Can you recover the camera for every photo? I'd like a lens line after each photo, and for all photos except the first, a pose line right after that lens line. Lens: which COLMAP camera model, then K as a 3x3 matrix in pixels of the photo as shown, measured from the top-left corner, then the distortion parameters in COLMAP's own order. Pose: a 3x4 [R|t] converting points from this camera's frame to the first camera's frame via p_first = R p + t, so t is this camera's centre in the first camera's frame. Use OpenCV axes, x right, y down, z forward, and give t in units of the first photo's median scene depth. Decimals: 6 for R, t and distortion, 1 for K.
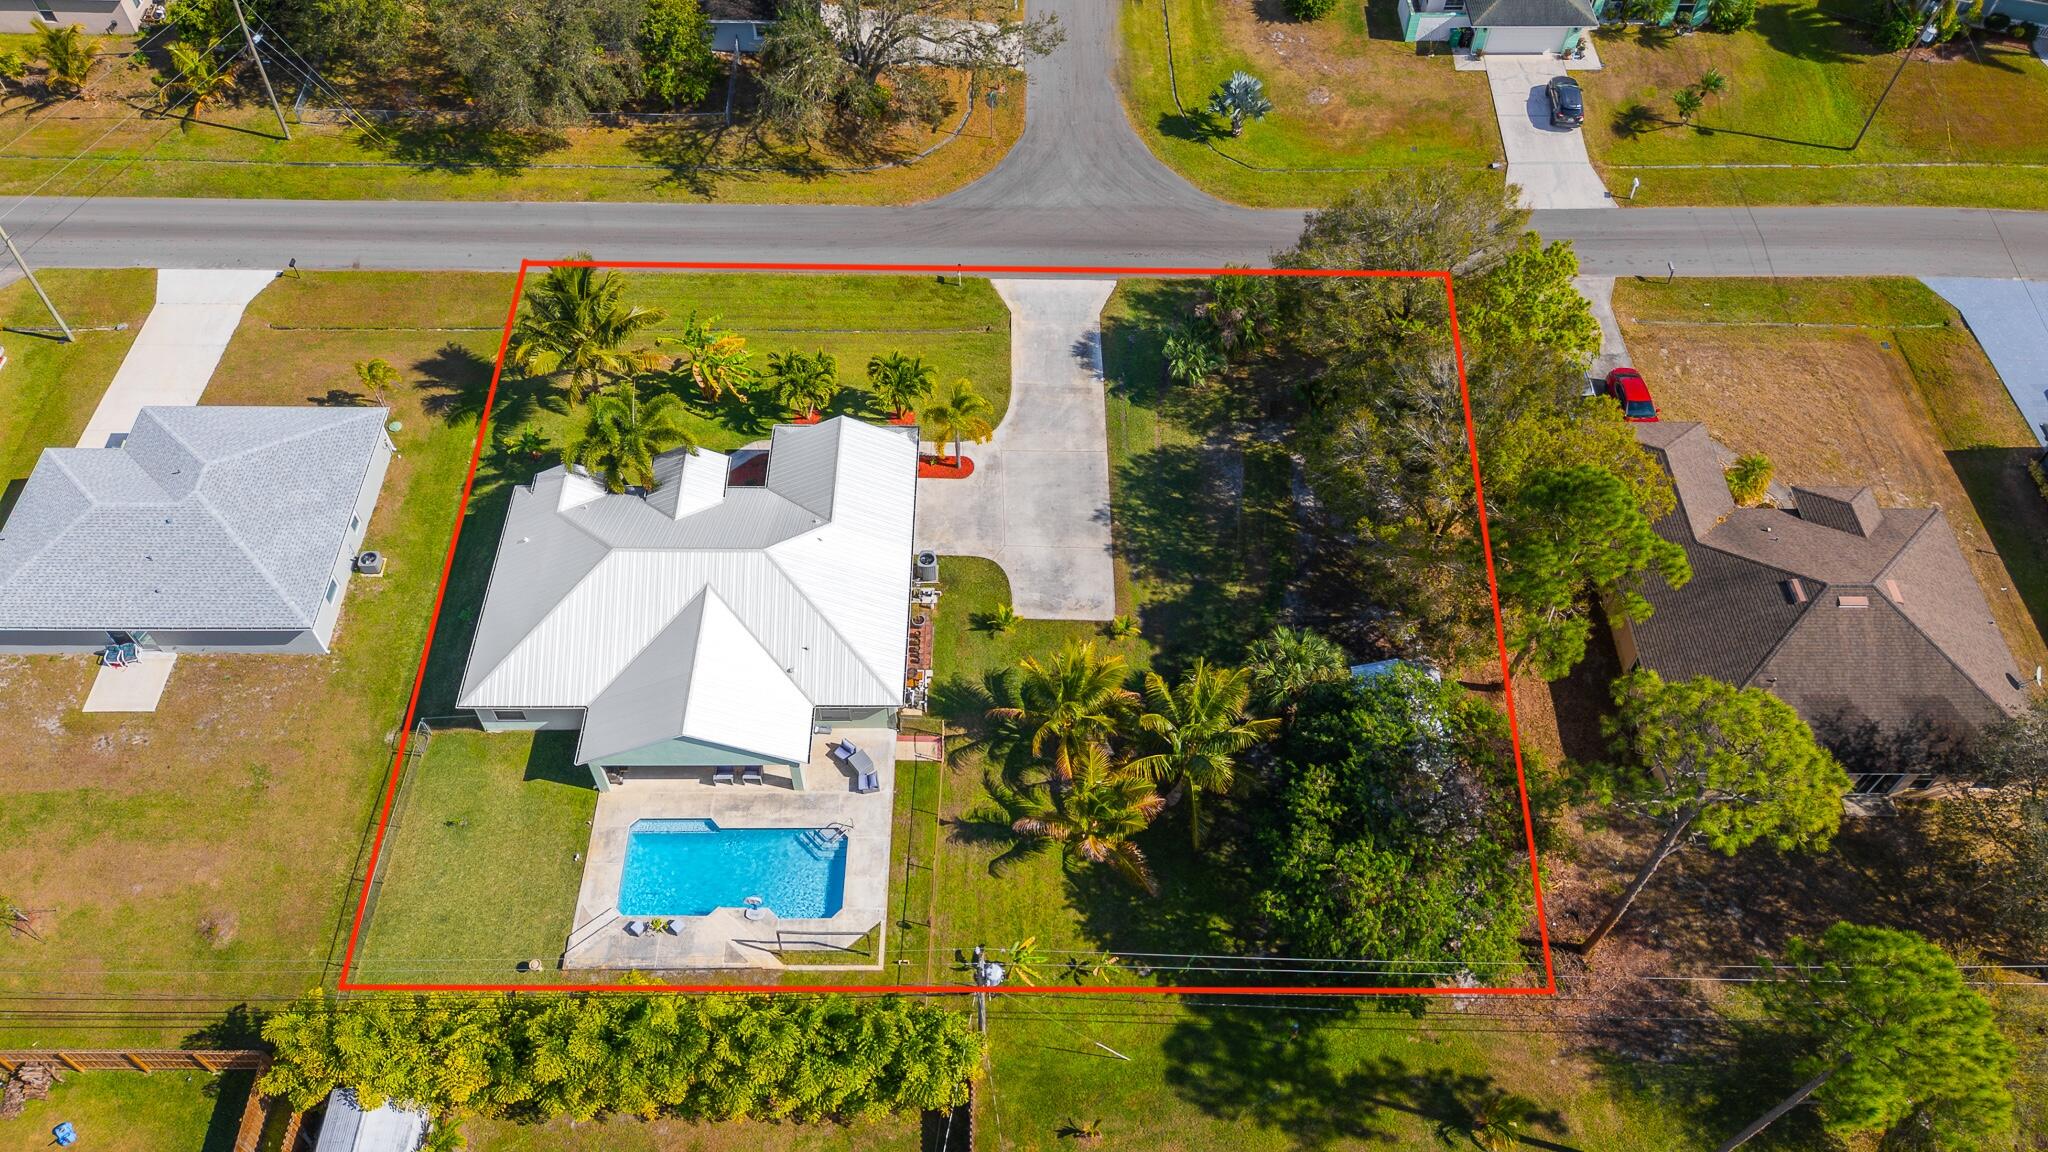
lens RADIAL K [[1533.1, 0, 1041.3], [0, 1533.1, 562.0], [0, 0, 1]] dist [0.053634, -0.041347]
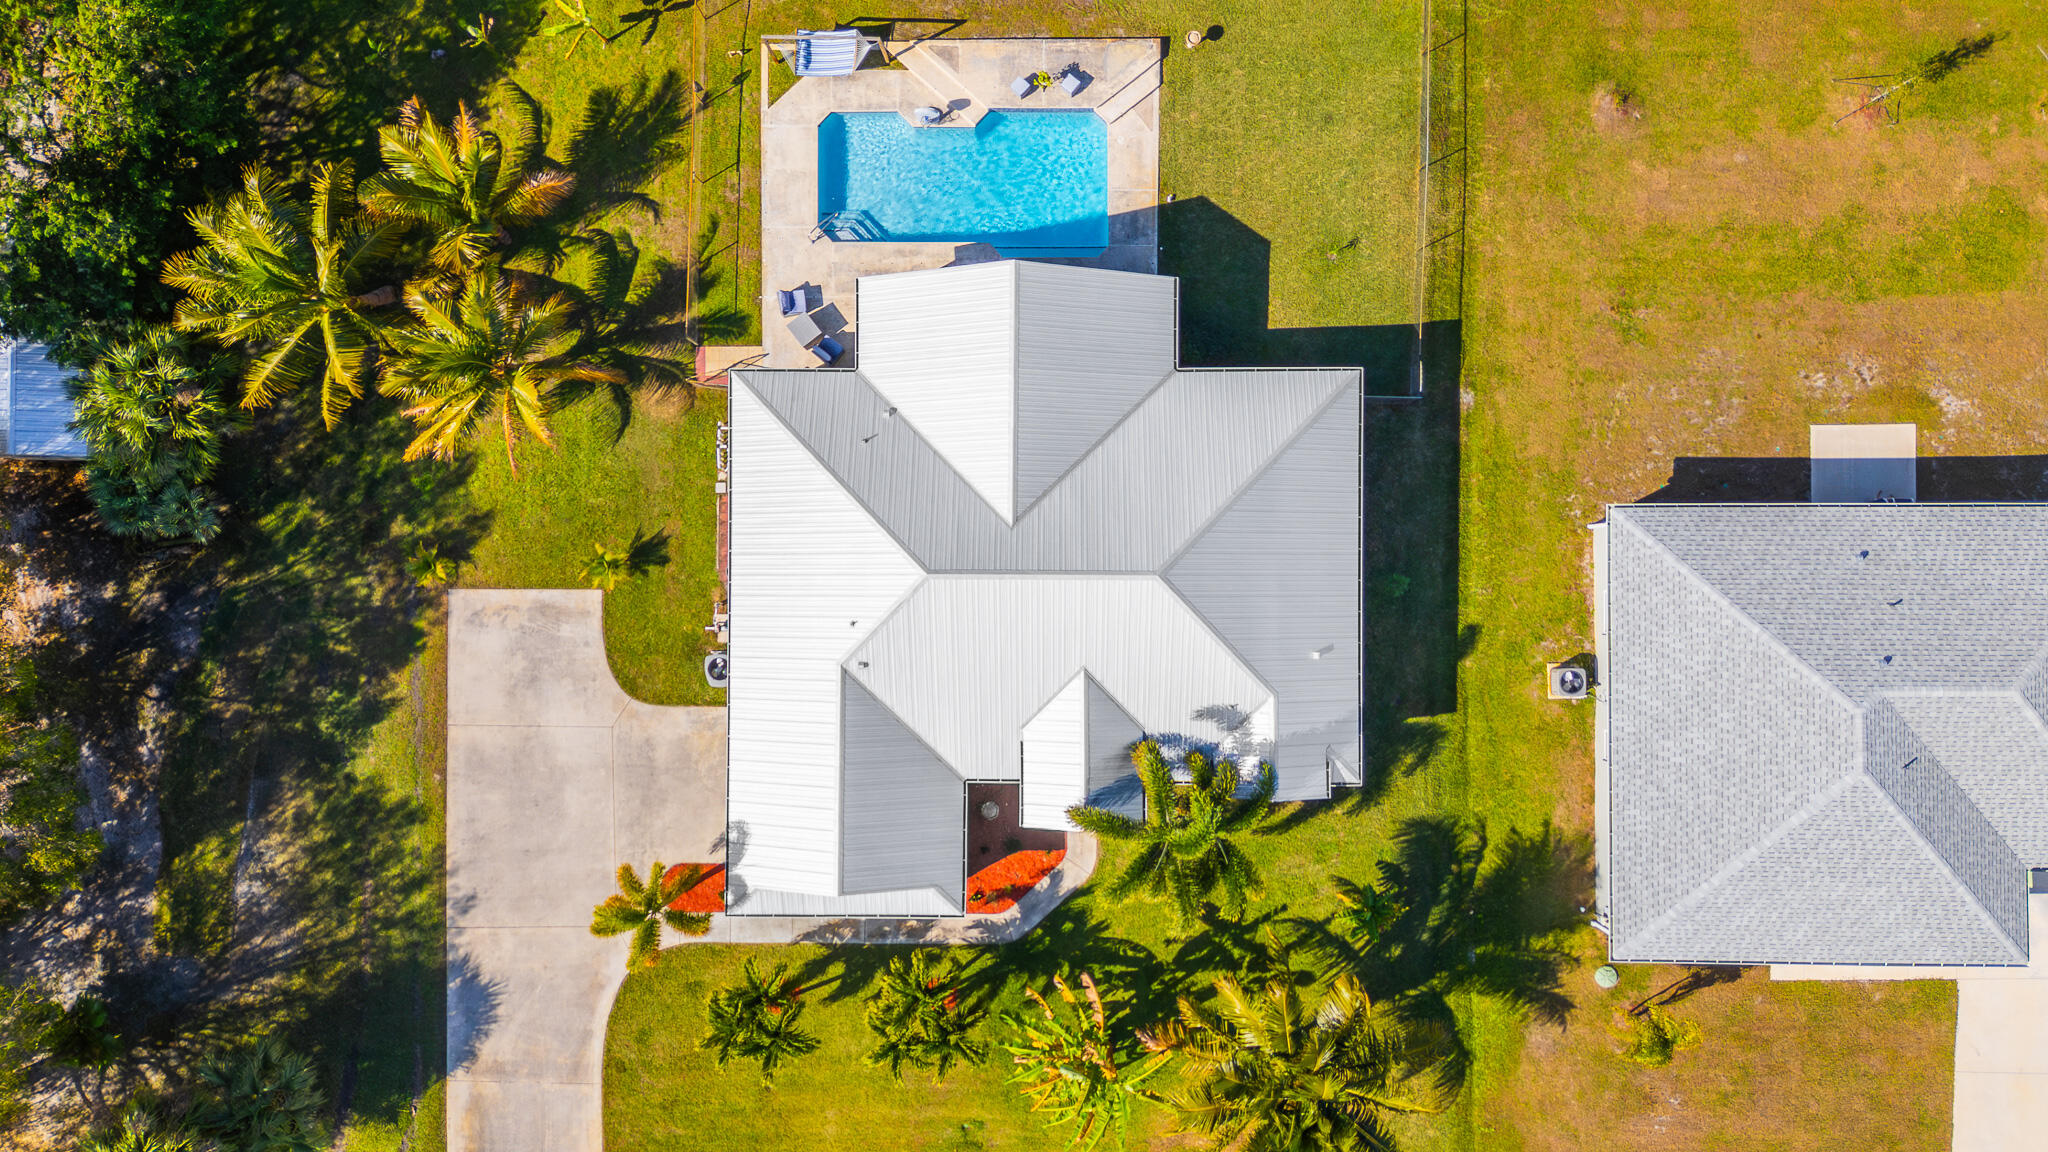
lens RADIAL K [[1515.7, 0, 1030.3], [0, 1515.7, 559.4], [0, 0, 1]] dist [0.056362, -0.034248]
pose [[-0.999839, -0.010580, 0.014491, -0.219236], [0.017309, -0.781452, 0.623726, -0.369930], [0.004725, 0.623876, 0.781509, 0.472582]]
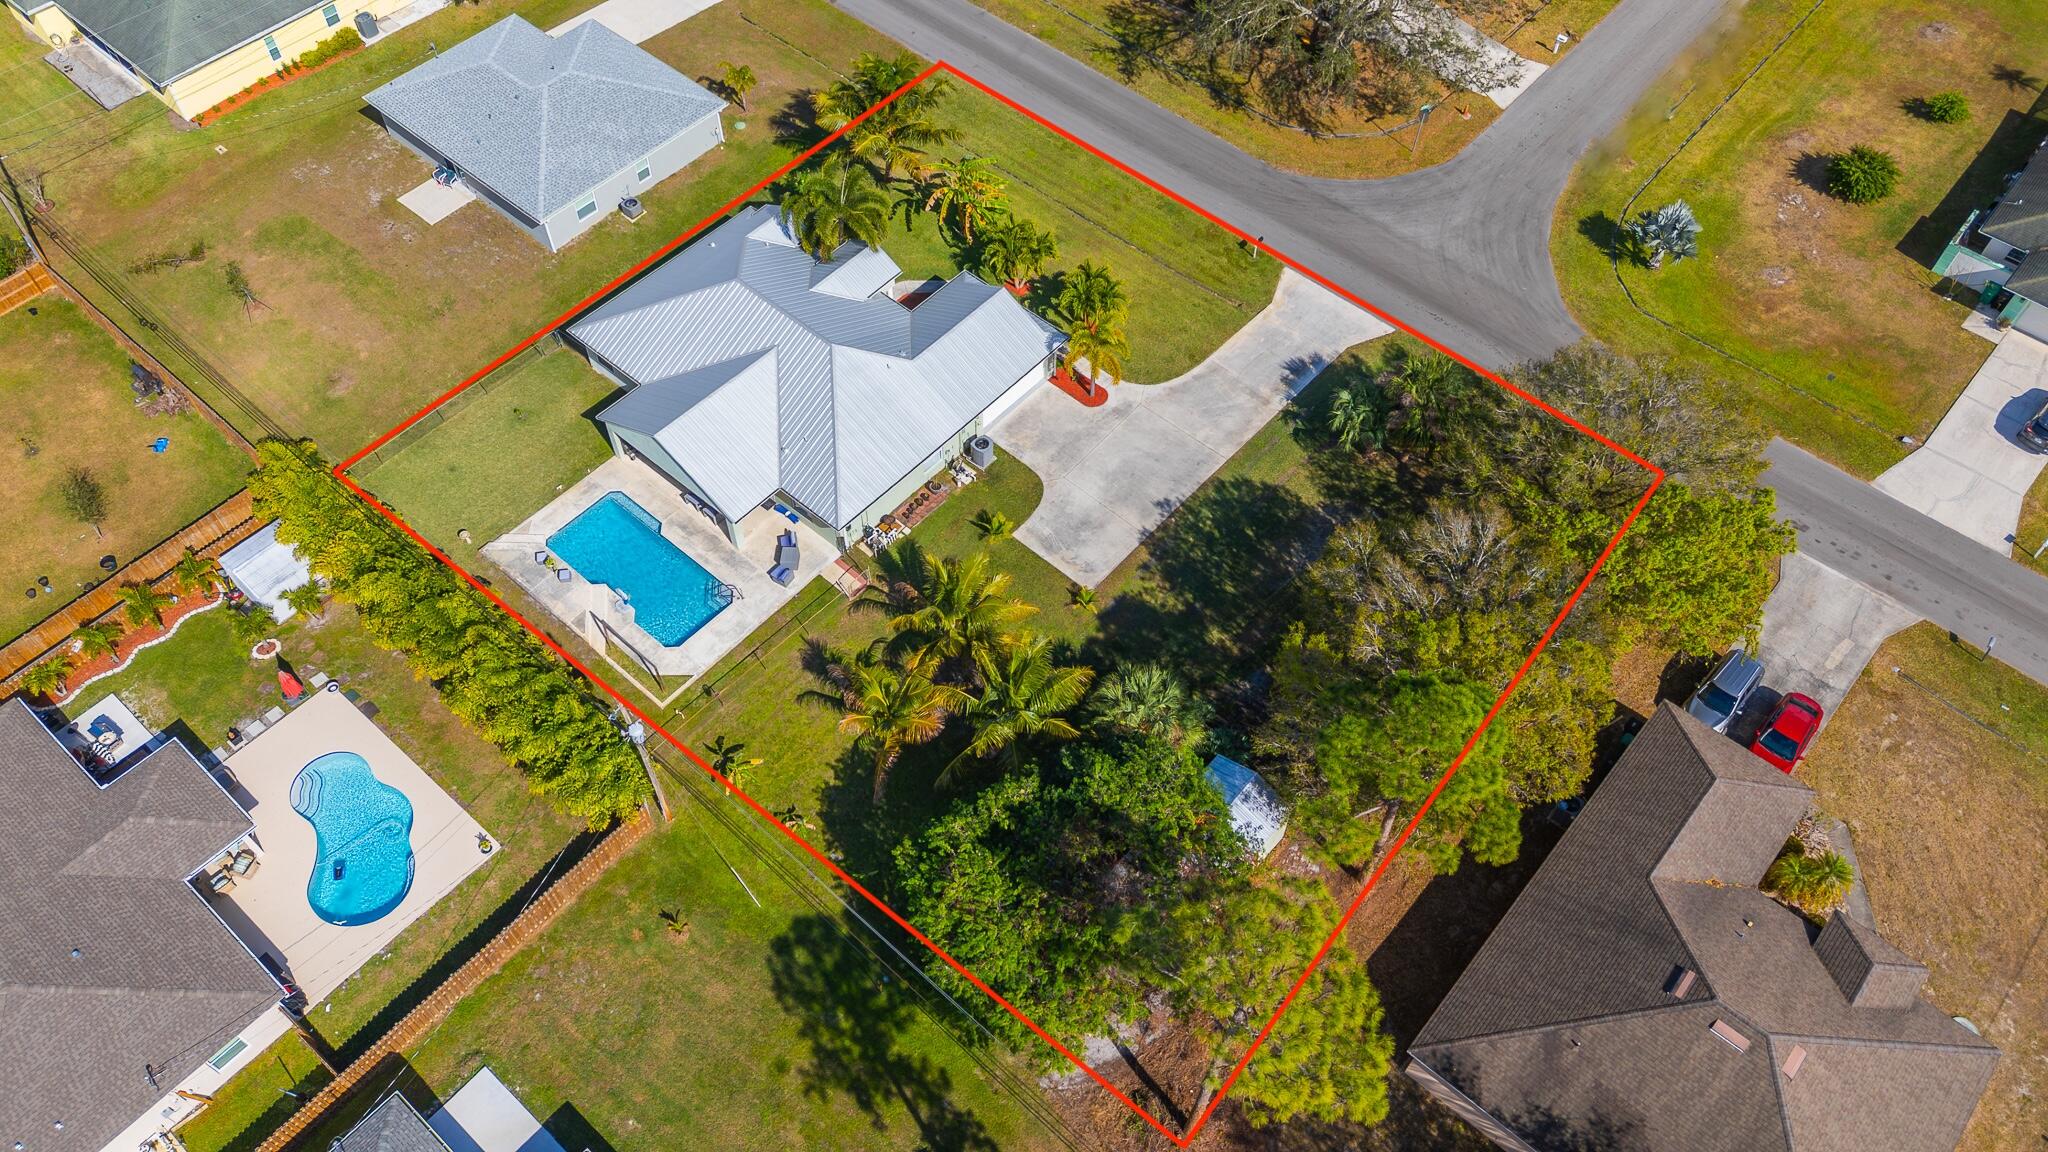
lens RADIAL K [[1533.1, 0, 1034.4], [0, 1533.1, 575.3], [0, 0, 1]] dist [0.053634, -0.041347]
pose [[0.751398, 0.534257, -0.387260, 0.402127], [-0.523775, 0.839871, 0.142394, -0.093257], [0.401324, 0.095842, 0.910908, 0.086905]]
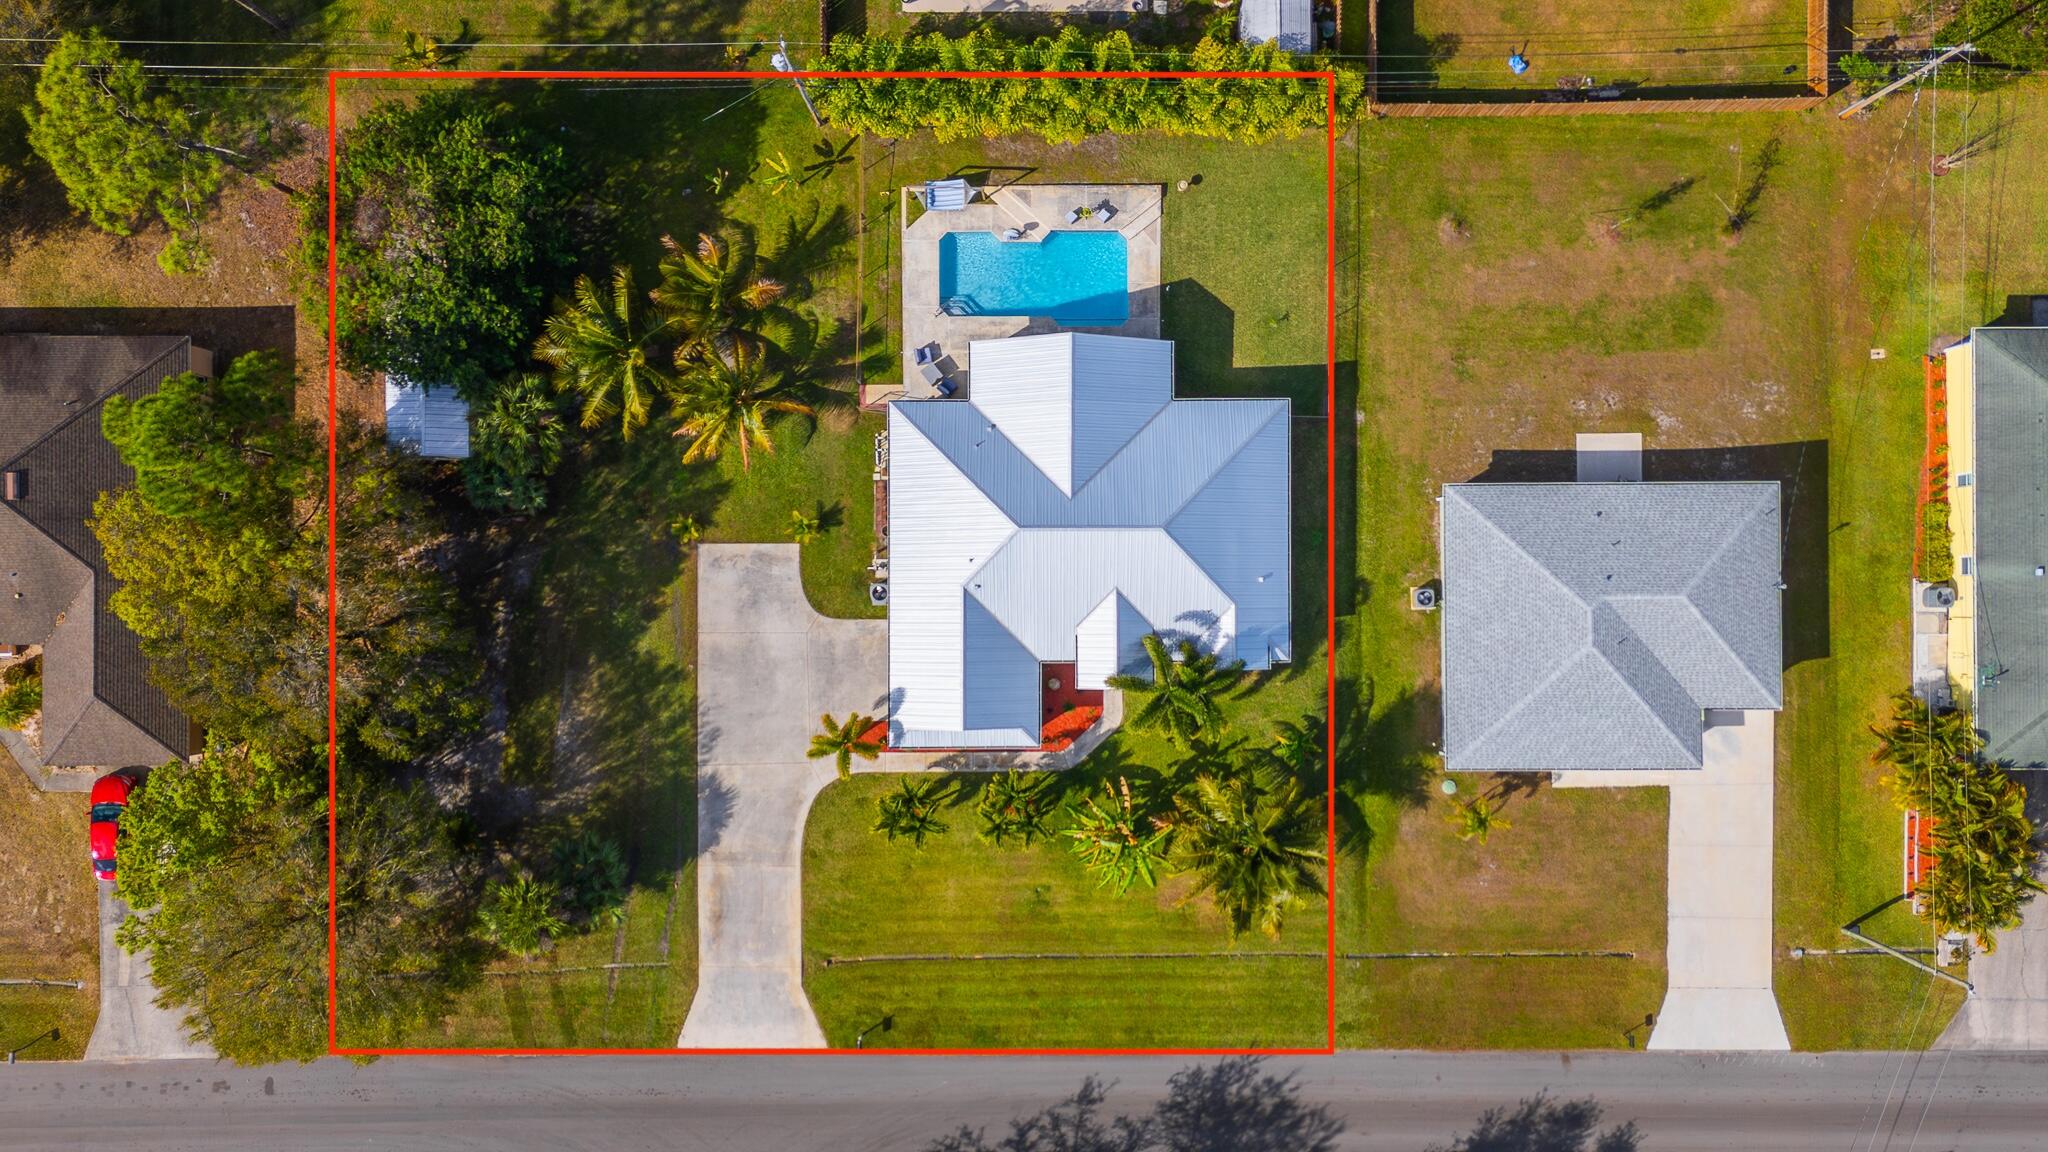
lens RADIAL K [[1533.1, 0, 1057.0], [0, 1533.1, 559.6], [0, 0, 1]] dist [0.053634, -0.041347]
pose [[-0.999959, -0.005506, -0.007178, -0.187407], [-0.000205, -0.779485, 0.626421, -0.623884], [-0.009044, 0.626397, 0.779452, 0.200704]]
